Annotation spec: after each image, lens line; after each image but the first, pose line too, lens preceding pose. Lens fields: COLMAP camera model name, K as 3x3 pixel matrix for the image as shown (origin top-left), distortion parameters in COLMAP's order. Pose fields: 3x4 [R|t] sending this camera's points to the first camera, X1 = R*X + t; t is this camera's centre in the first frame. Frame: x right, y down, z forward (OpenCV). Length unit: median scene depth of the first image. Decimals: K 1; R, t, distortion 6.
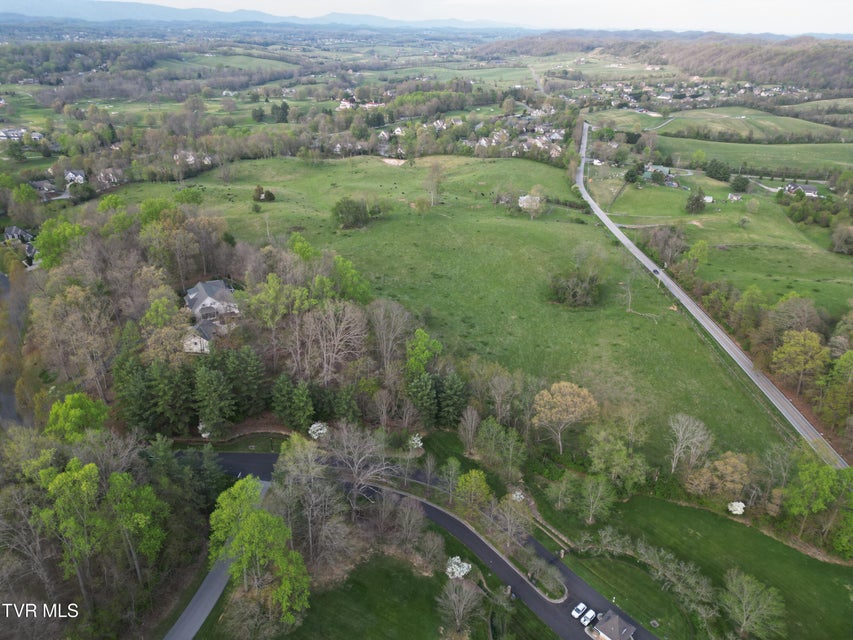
lens RADIAL K [[601.4, 0, 428.1], [0, 601.4, 318.2], [0, 0, 1]] dist [0.059150, -0.049116]
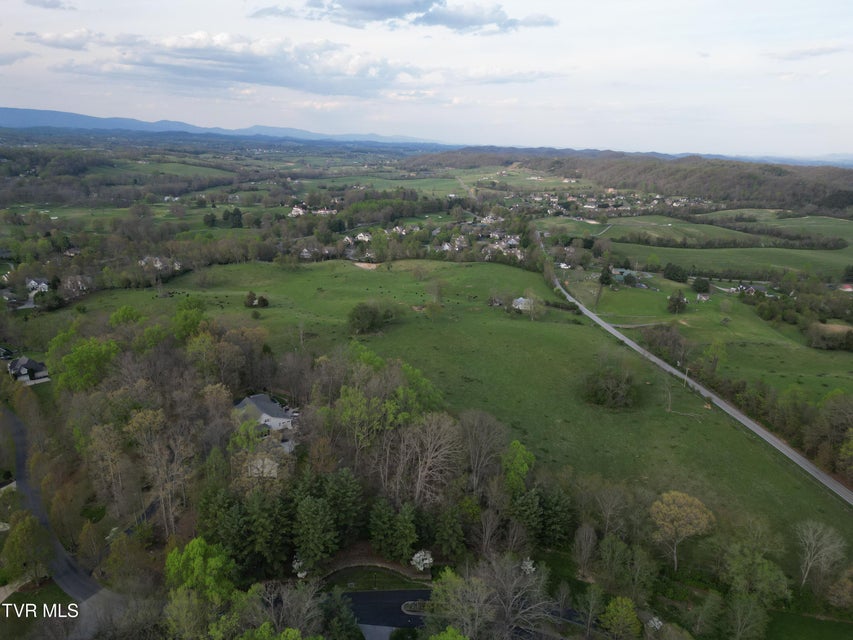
lens RADIAL K [[601.4, 0, 427.6], [0, 601.4, 321.6], [0, 0, 1]] dist [0.059150, -0.049116]
pose [[0.991731, -0.017421, 0.127144, -0.091003], [0.037040, 0.987437, -0.153613, -0.008829], [-0.122870, 0.157052, 0.979917, 0.016851]]
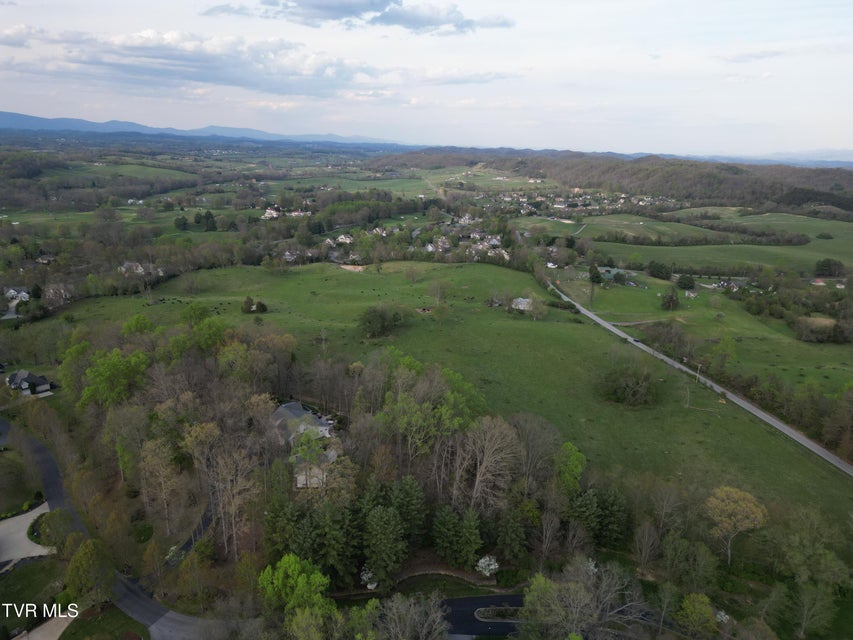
lens RADIAL K [[601.4, 0, 427.6], [0, 601.4, 325.4], [0, 0, 1]] dist [0.059150, -0.049116]
pose [[0.981361, -0.039564, 0.188055, -0.136306], [0.067677, 0.987039, -0.145513, -0.013400], [-0.179861, 0.155528, 0.971319, 0.027218]]
